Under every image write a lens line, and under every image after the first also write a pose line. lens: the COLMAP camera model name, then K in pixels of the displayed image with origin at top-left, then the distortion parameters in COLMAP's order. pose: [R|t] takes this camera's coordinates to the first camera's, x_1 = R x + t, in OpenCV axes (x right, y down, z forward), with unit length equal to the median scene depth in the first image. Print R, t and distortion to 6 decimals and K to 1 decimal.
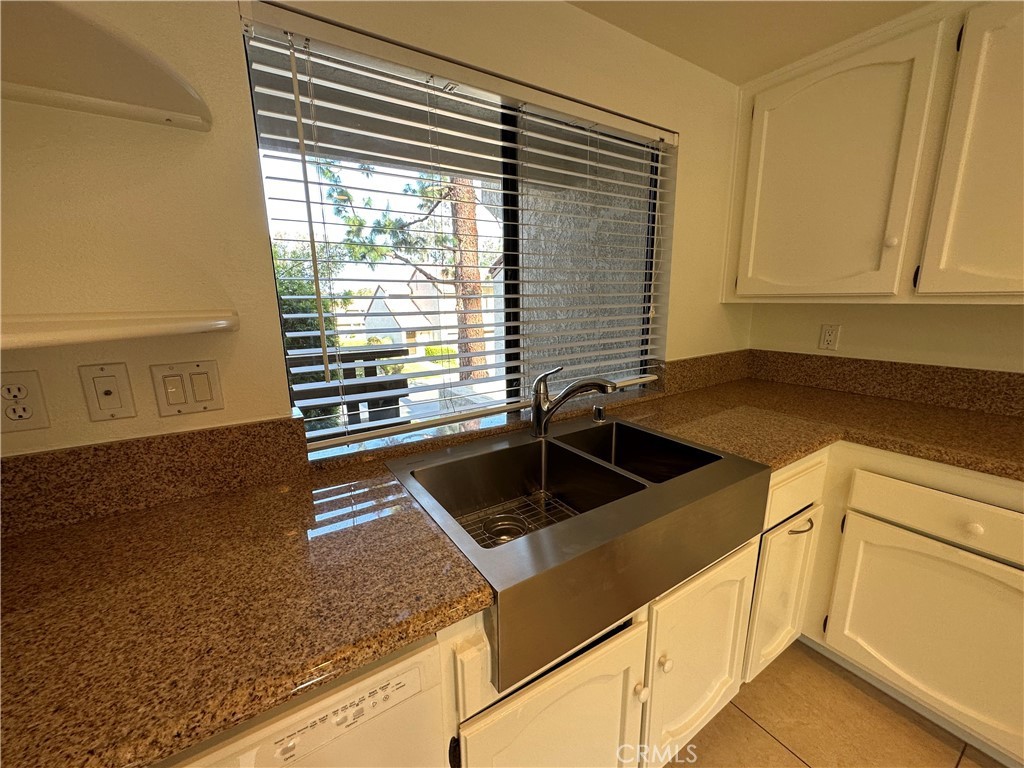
lens RADIAL K [[407.6, 0, 512.4], [0, 407.6, 384.1], [0, 0, 1]] dist [-0.003956, 0.000638]
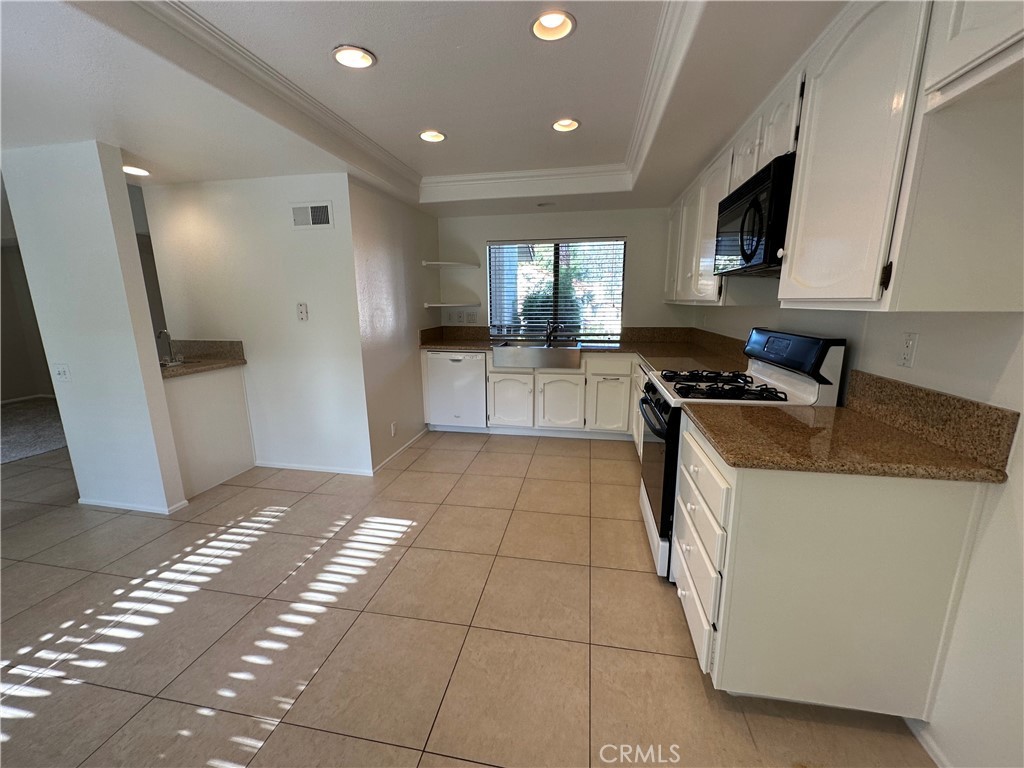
lens RADIAL K [[407.6, 0, 512.4], [0, 407.6, 384.1], [0, 0, 1]] dist [-0.003956, 0.000638]
pose [[0.728367, 0.147289, -0.669169, 1.570549], [-0.143558, 0.987751, 0.061154, 0.224656], [0.669980, 0.051522, 0.740589, -1.201981]]
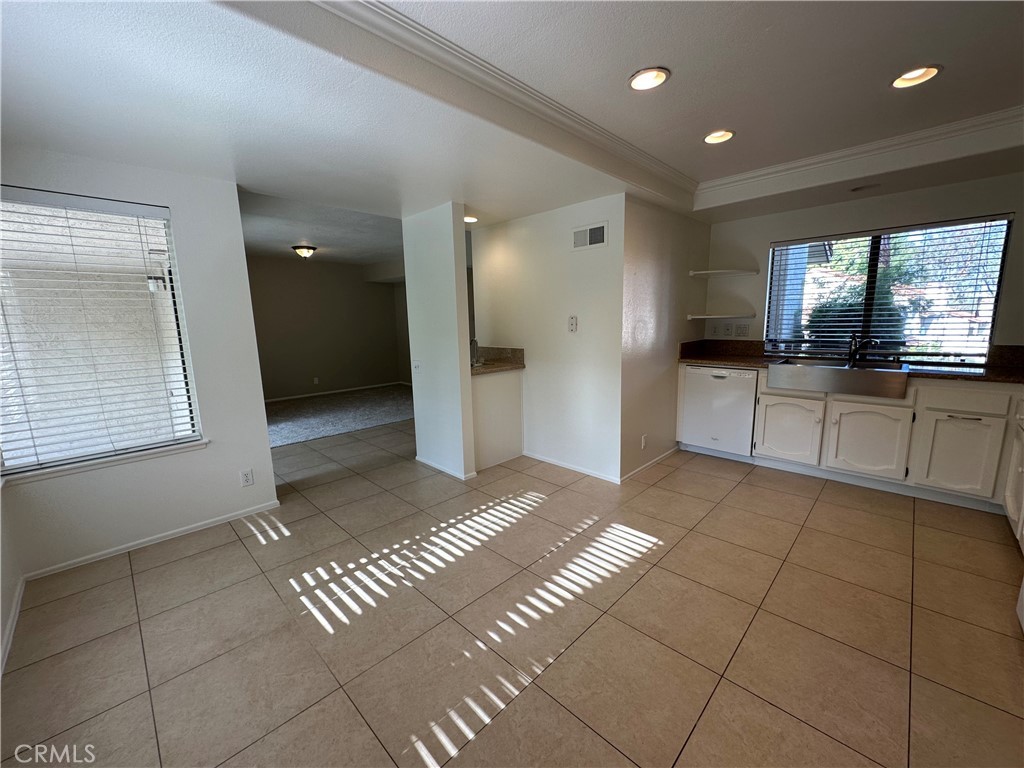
lens RADIAL K [[407.6, 0, 512.4], [0, 407.6, 384.1], [0, 0, 1]] dist [-0.003956, 0.000638]
pose [[0.221151, 0.165099, -0.961163, 1.555258], [-0.178720, 0.975737, 0.126481, 0.239790], [0.958724, 0.143808, 0.245291, -1.239611]]
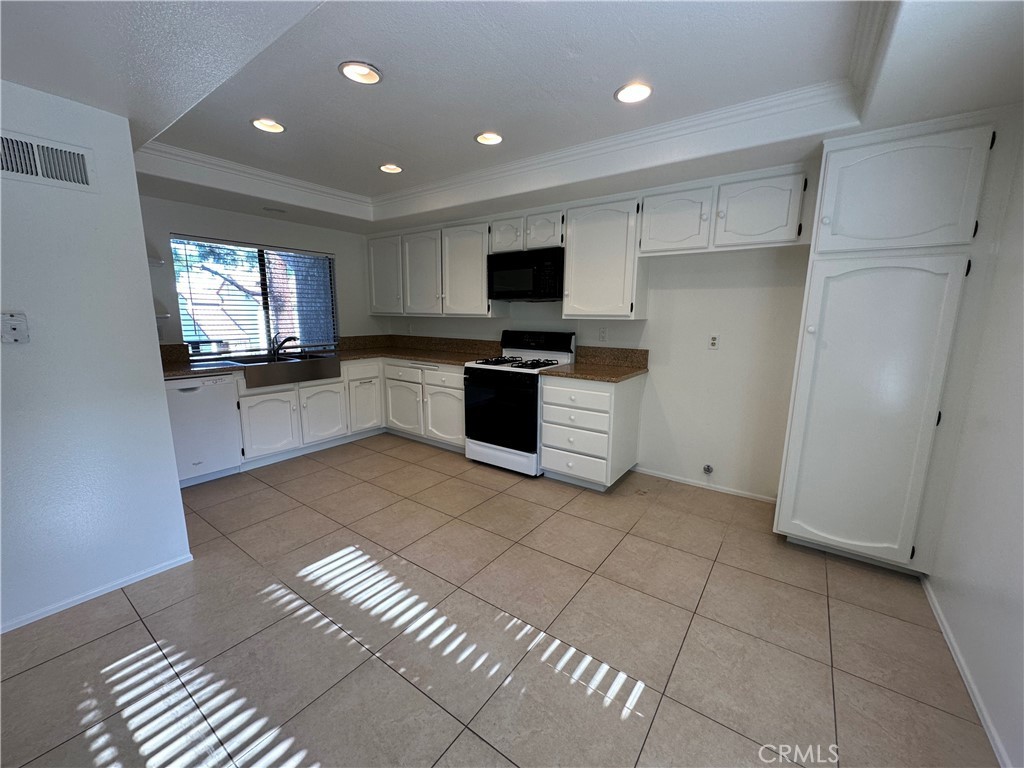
lens RADIAL K [[407.6, 0, 512.4], [0, 407.6, 384.1], [0, 0, 1]] dist [-0.003956, 0.000638]
pose [[0.930386, -0.039570, 0.364439, 0.439430], [0.051801, 0.998373, -0.023842, 0.367582], [-0.362903, 0.041060, 0.930922, -1.817561]]
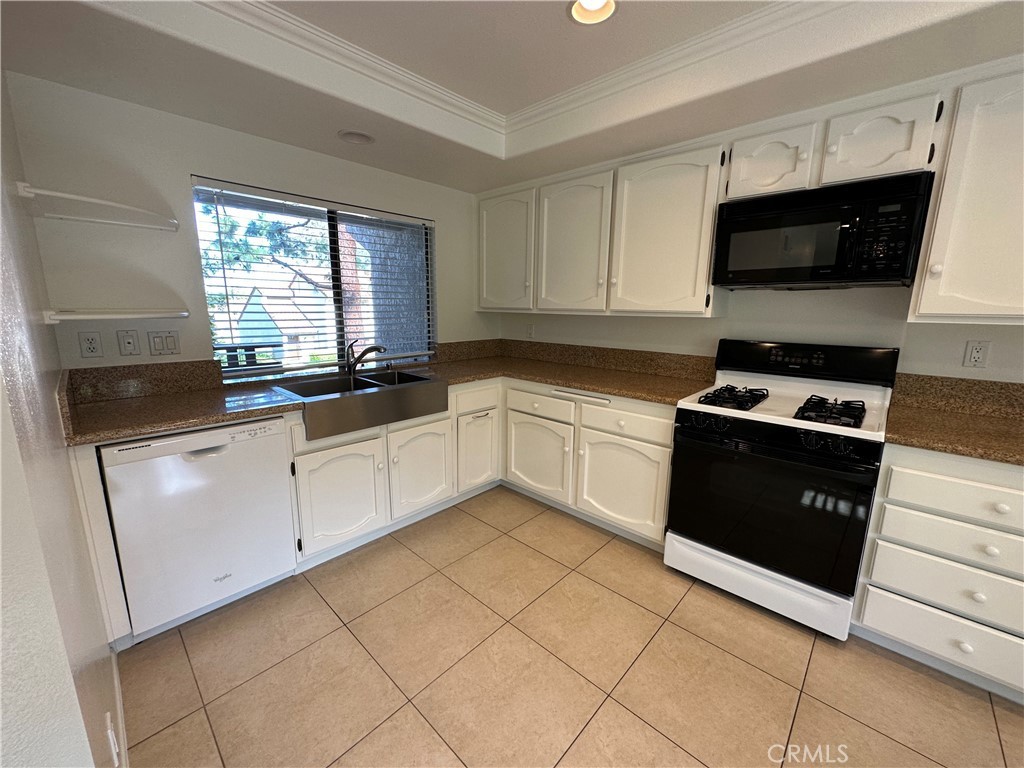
lens RADIAL K [[407.6, 0, 512.4], [0, 407.6, 384.1], [0, 0, 1]] dist [-0.003956, 0.000638]
pose [[0.969700, -0.021698, 0.243332, 0.253533], [0.025726, 0.999579, -0.013388, 0.157274], [-0.242939, 0.019242, 0.969851, -0.812234]]
